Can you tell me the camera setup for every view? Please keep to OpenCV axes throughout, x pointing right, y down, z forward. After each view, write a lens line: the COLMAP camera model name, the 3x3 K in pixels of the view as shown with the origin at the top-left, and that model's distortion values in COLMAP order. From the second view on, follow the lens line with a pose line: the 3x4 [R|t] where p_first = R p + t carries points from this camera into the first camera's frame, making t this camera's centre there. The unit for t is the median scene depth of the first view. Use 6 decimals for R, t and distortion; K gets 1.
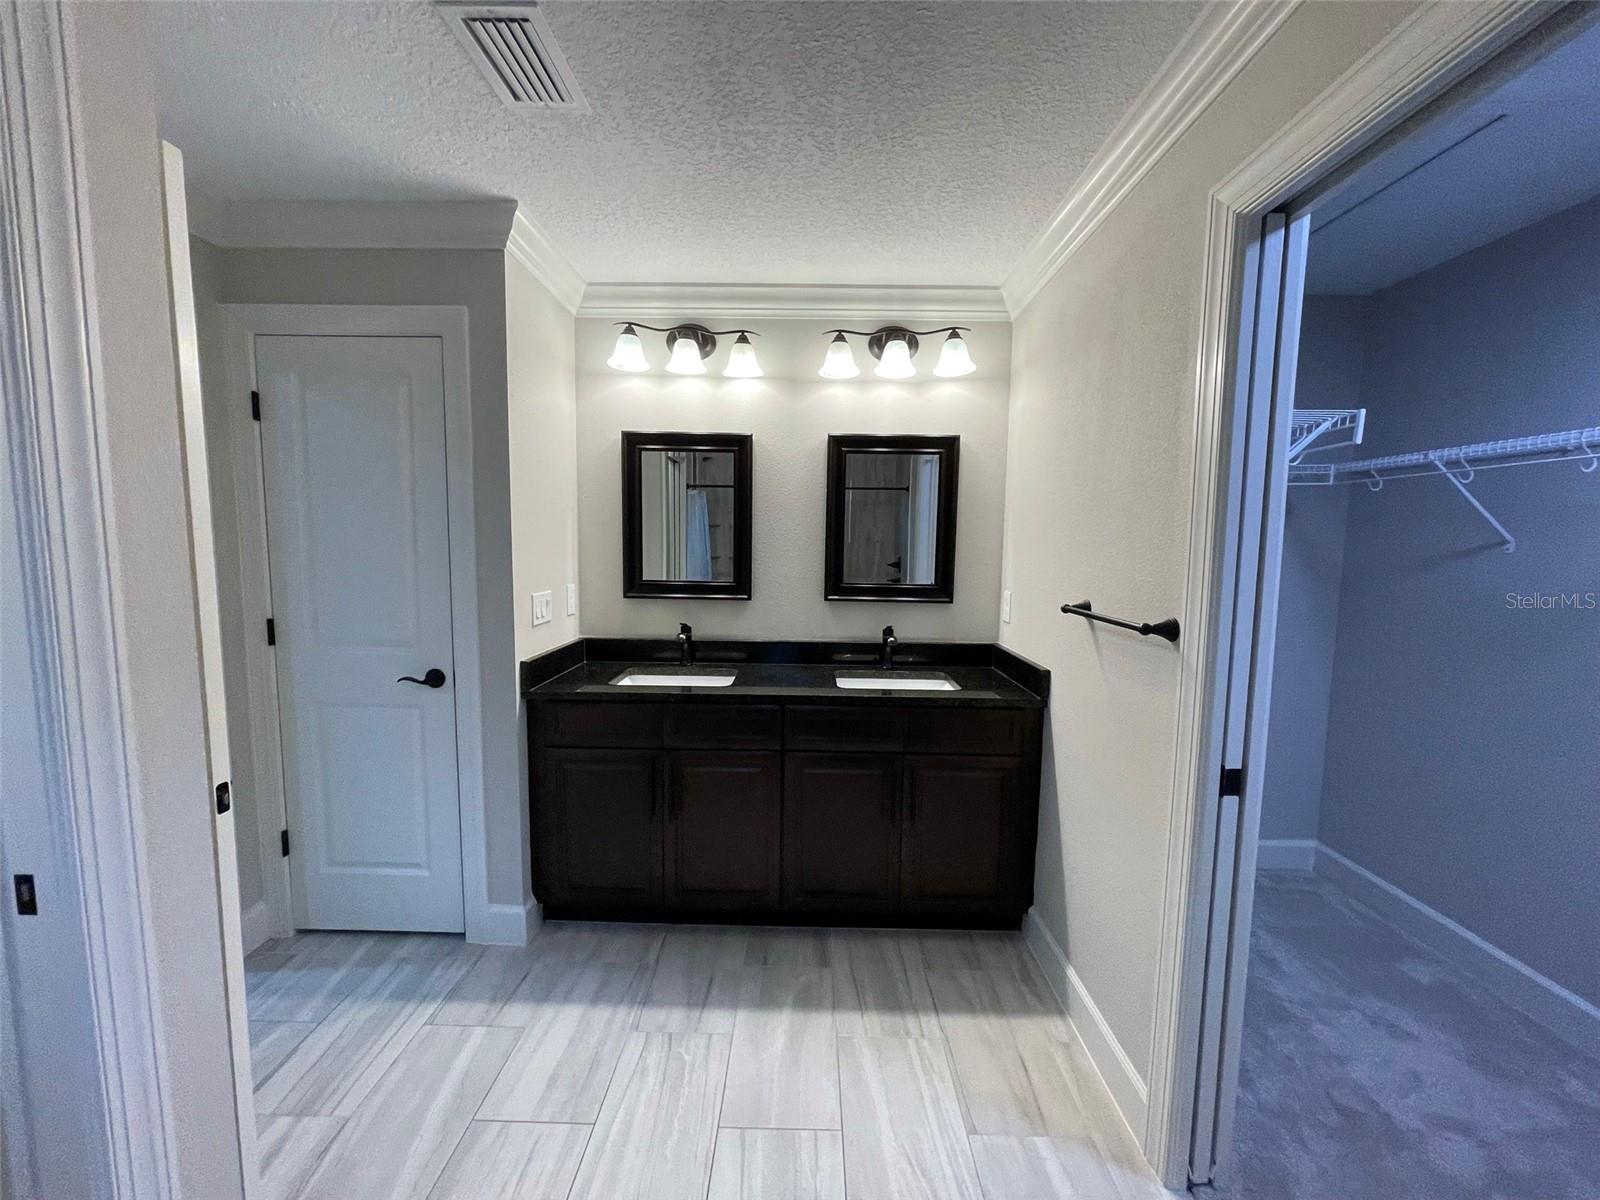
lens RADIAL K [[636.6, 0, 800.0], [0, 636.6, 600.0], [0, 0, 1]] dist [-0.005676, 0.002772]
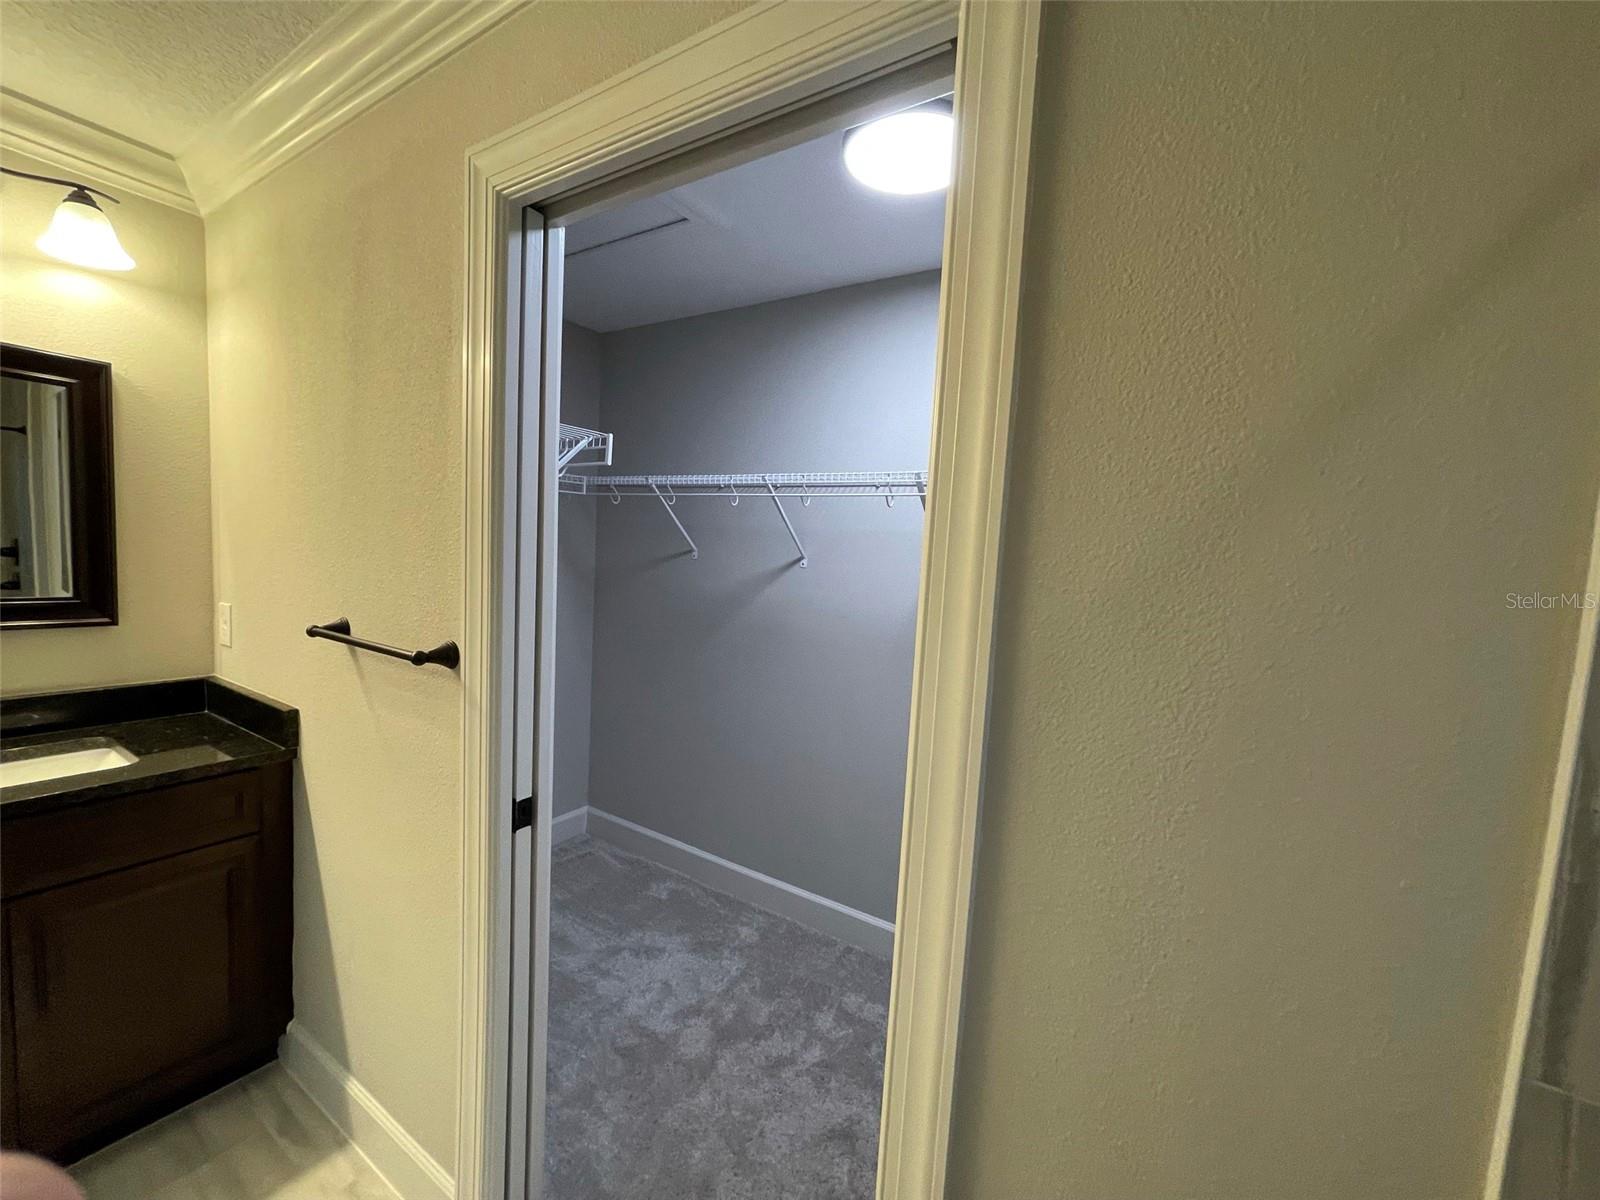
lens RADIAL K [[636.6, 0, 800.0], [0, 636.6, 600.0], [0, 0, 1]] dist [-0.005676, 0.002772]
pose [[0.515068, -0.053753, 0.855462, 0.077569], [0.034046, 0.998527, 0.042243, -0.039072], [-0.856473, 0.007367, 0.516140, 0.121788]]
